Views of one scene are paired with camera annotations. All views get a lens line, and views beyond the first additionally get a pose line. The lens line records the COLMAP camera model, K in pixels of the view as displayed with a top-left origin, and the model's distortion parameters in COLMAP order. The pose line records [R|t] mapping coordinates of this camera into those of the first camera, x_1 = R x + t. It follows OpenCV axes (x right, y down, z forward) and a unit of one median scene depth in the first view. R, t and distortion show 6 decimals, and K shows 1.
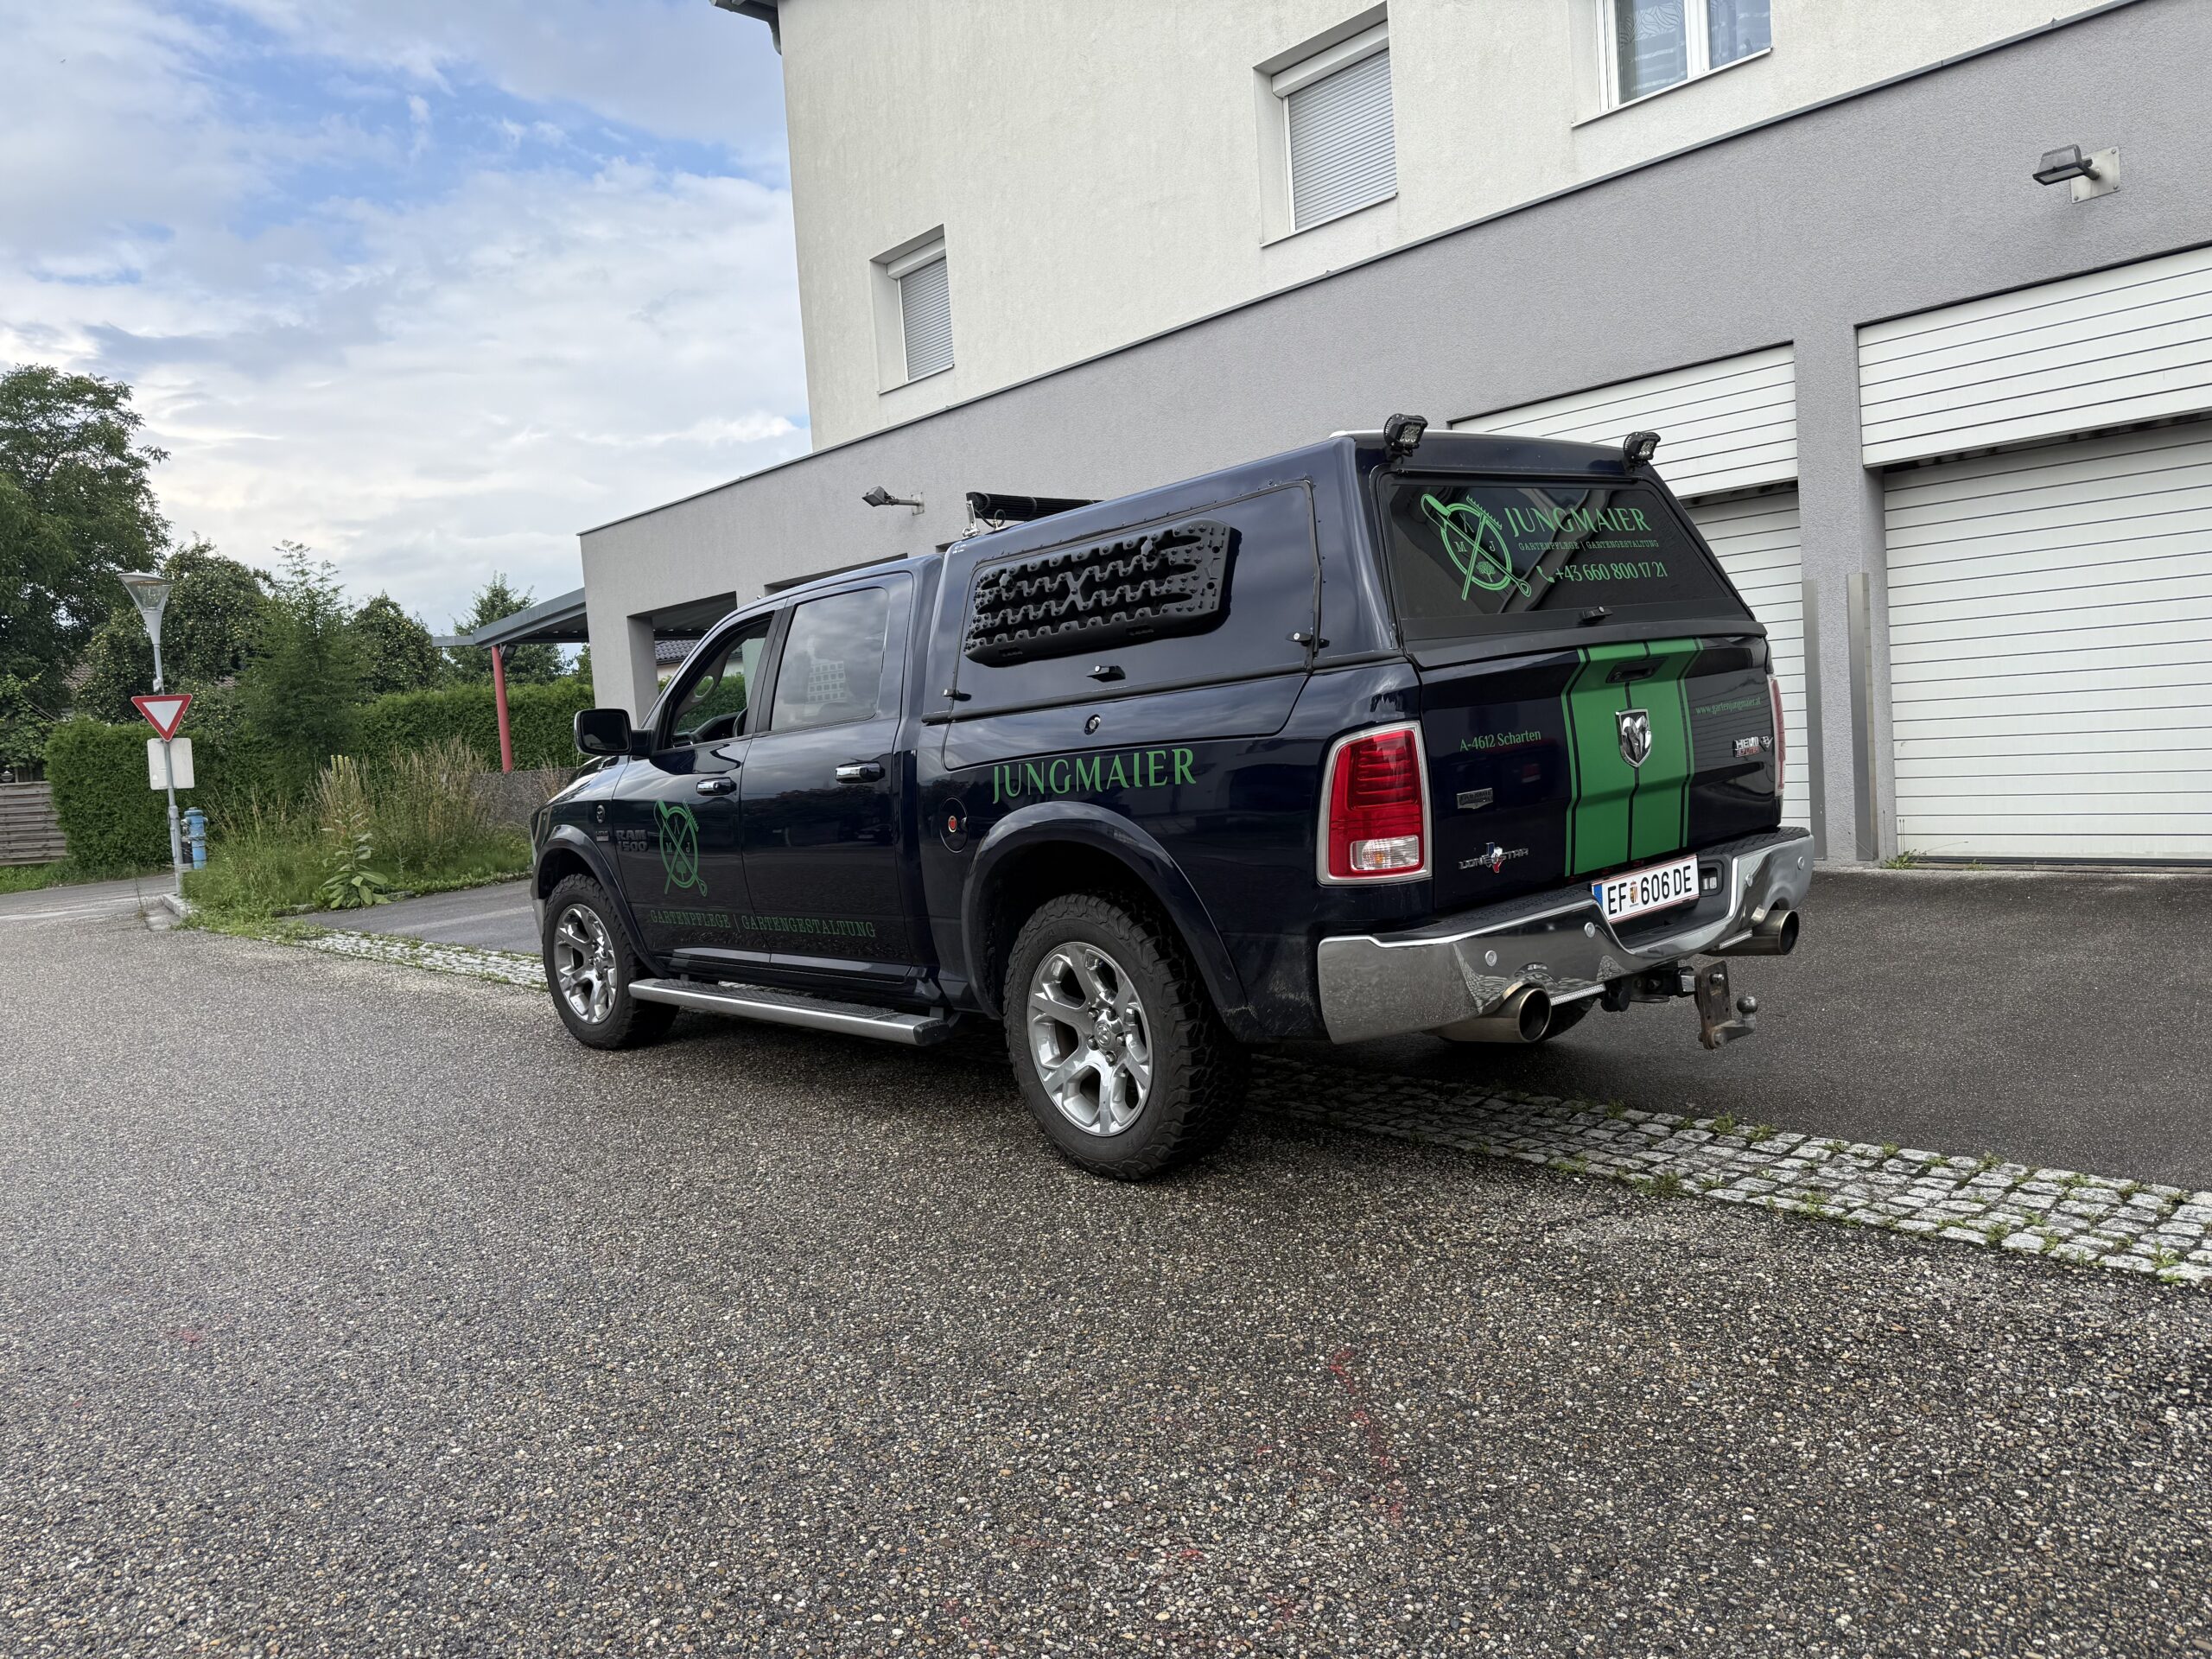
lens RADIAL K [[1546.6, 0, 1103.2], [0, 1546.6, 832.6], [0, 0, 1]] dist [0.019459, -0.027398]
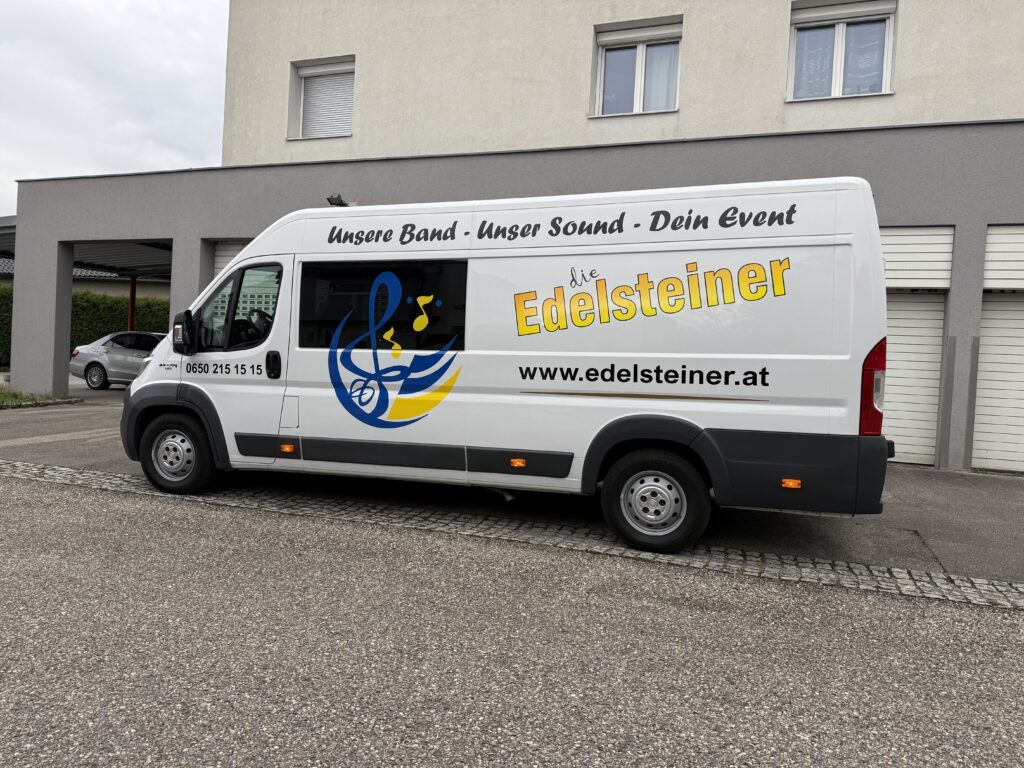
lens RADIAL K [[713.5, 0, 518.4], [0, 713.5, 386.8], [0, 0, 1]] dist [0.006913, -0.008041]
pose [[0.875392, 0.103377, 0.472230, -0.414206], [-0.082286, 0.994476, -0.065166, 0.015816], [-0.476358, 0.018188, 0.879063, 0.330502]]
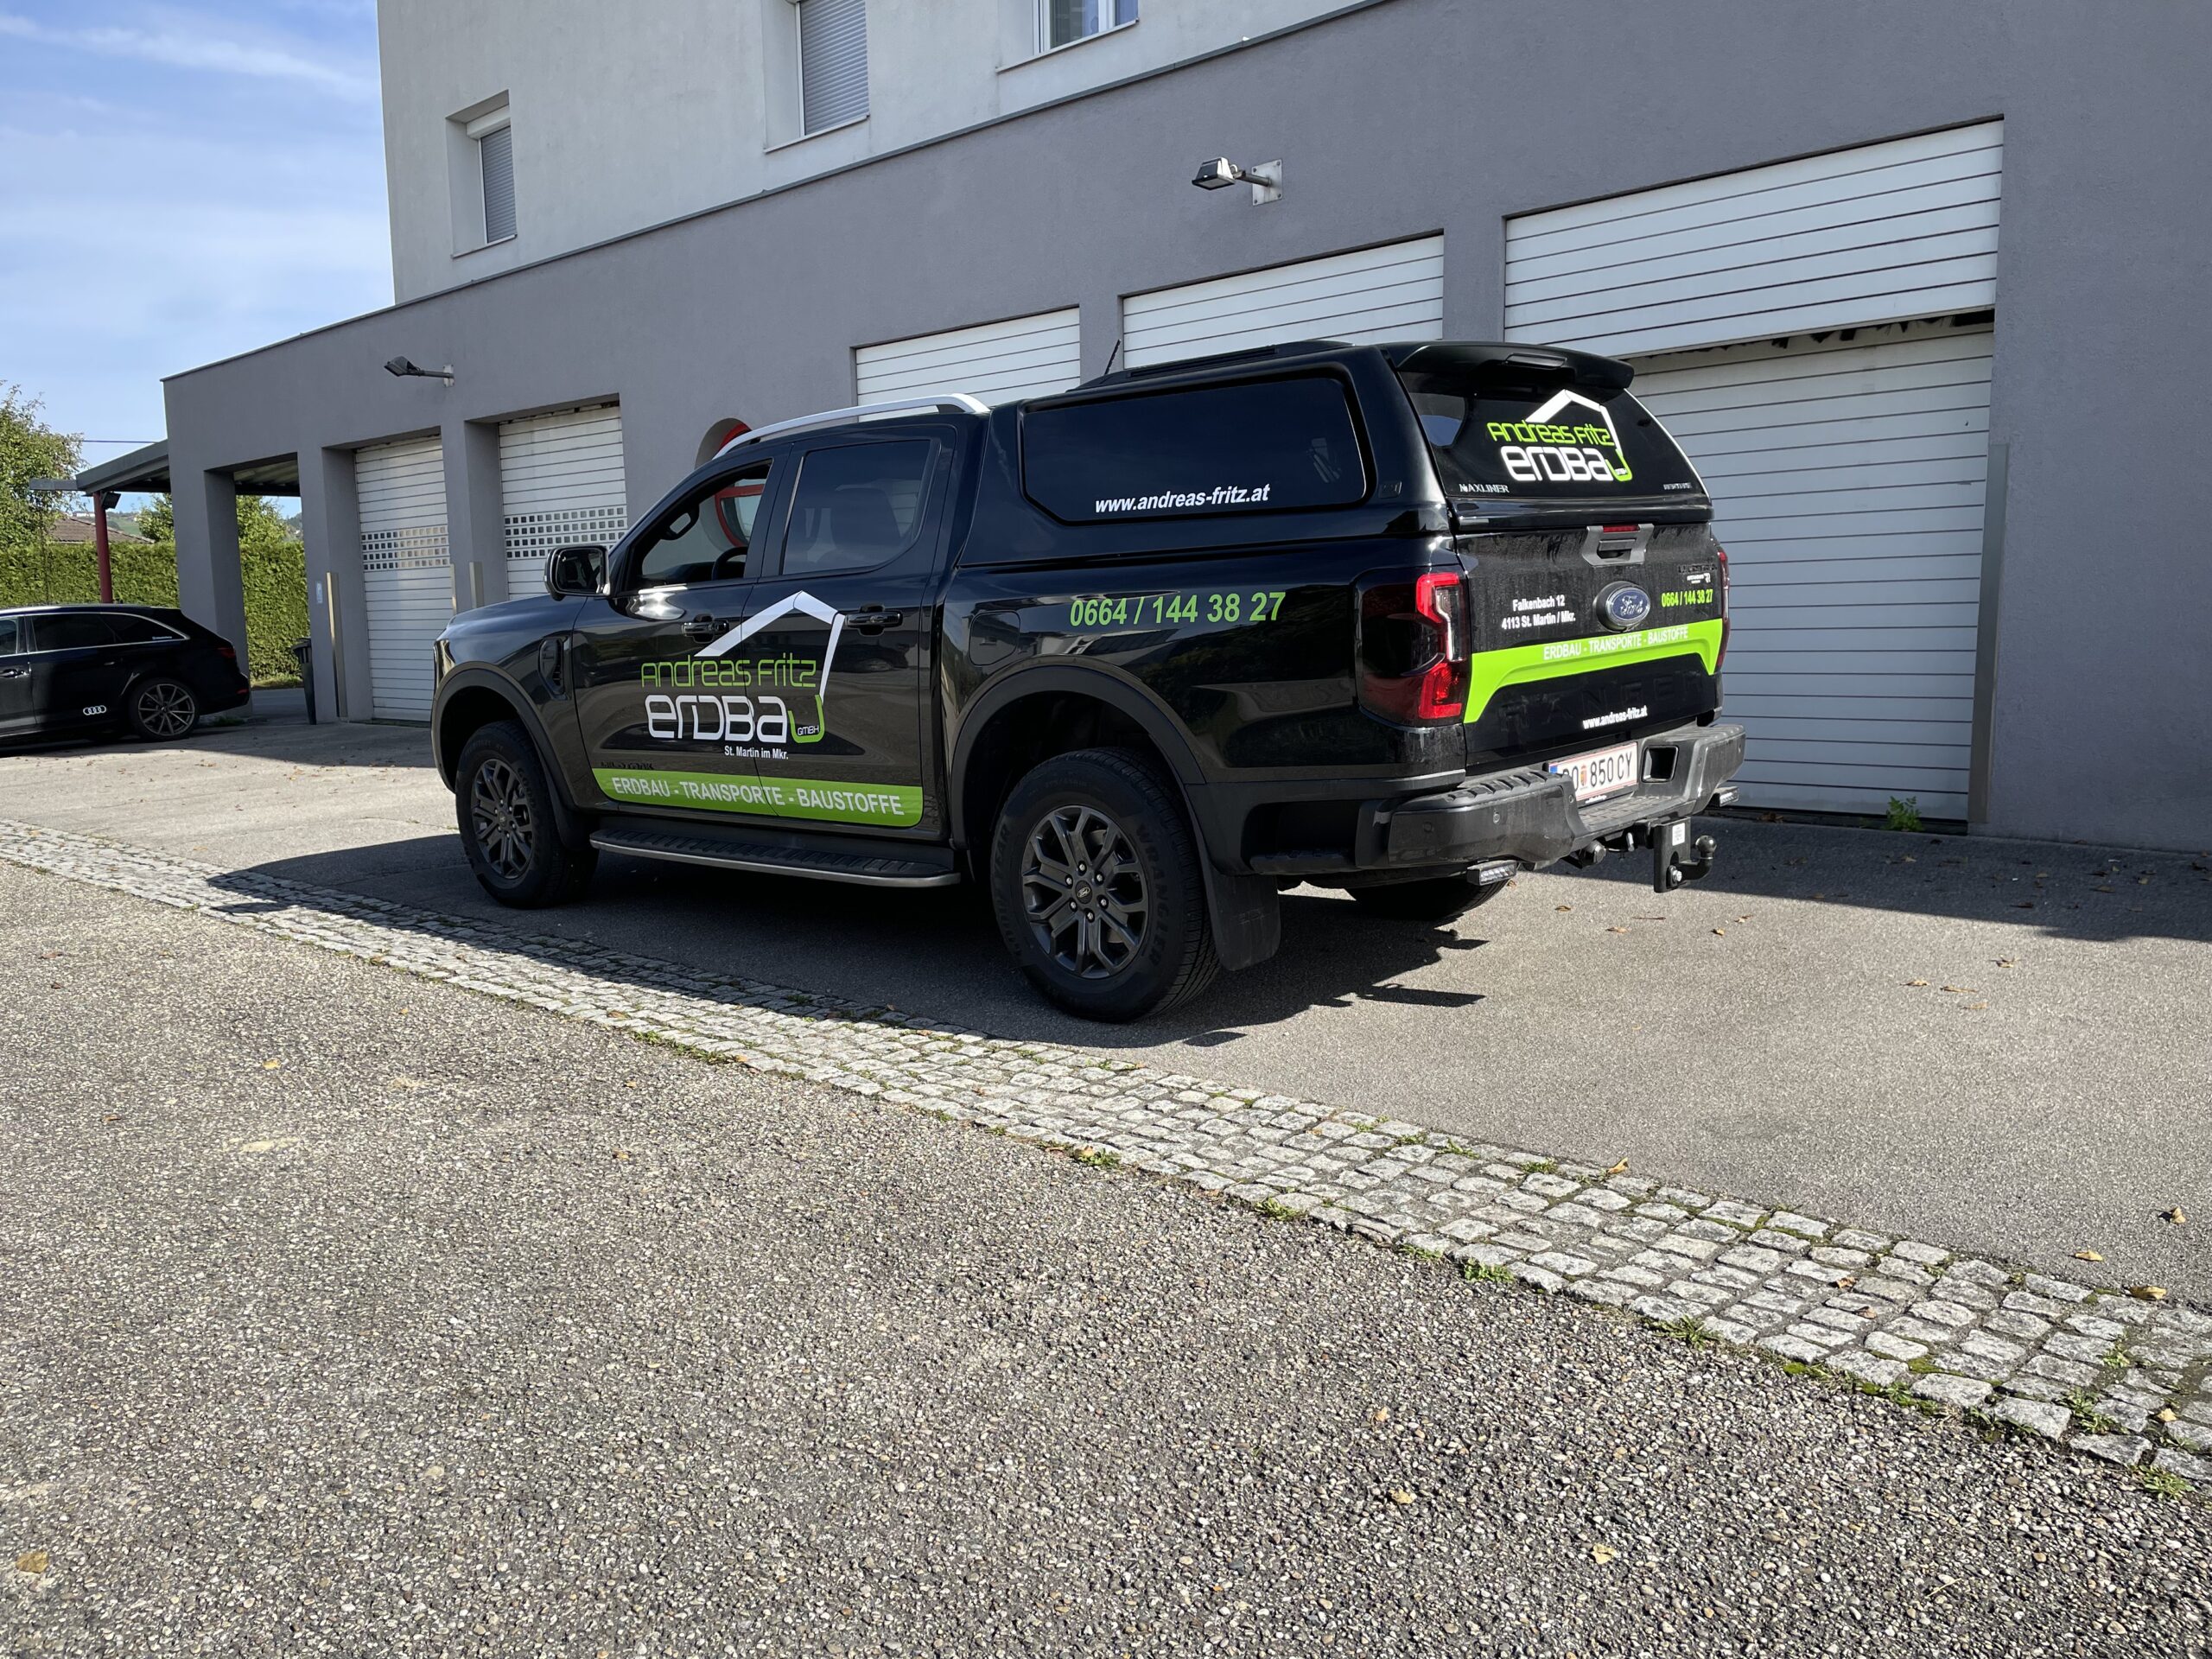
lens RADIAL K [[1654.0, 0, 1110.0], [0, 1654.0, 838.0], [0, 0, 1]] dist [0.096008, -0.129871]
pose [[0.994572, 0.045381, 0.093638, 0.290143], [-0.050827, 0.997101, 0.056620, -0.001251], [-0.090797, -0.061072, 0.993995, -0.175461]]
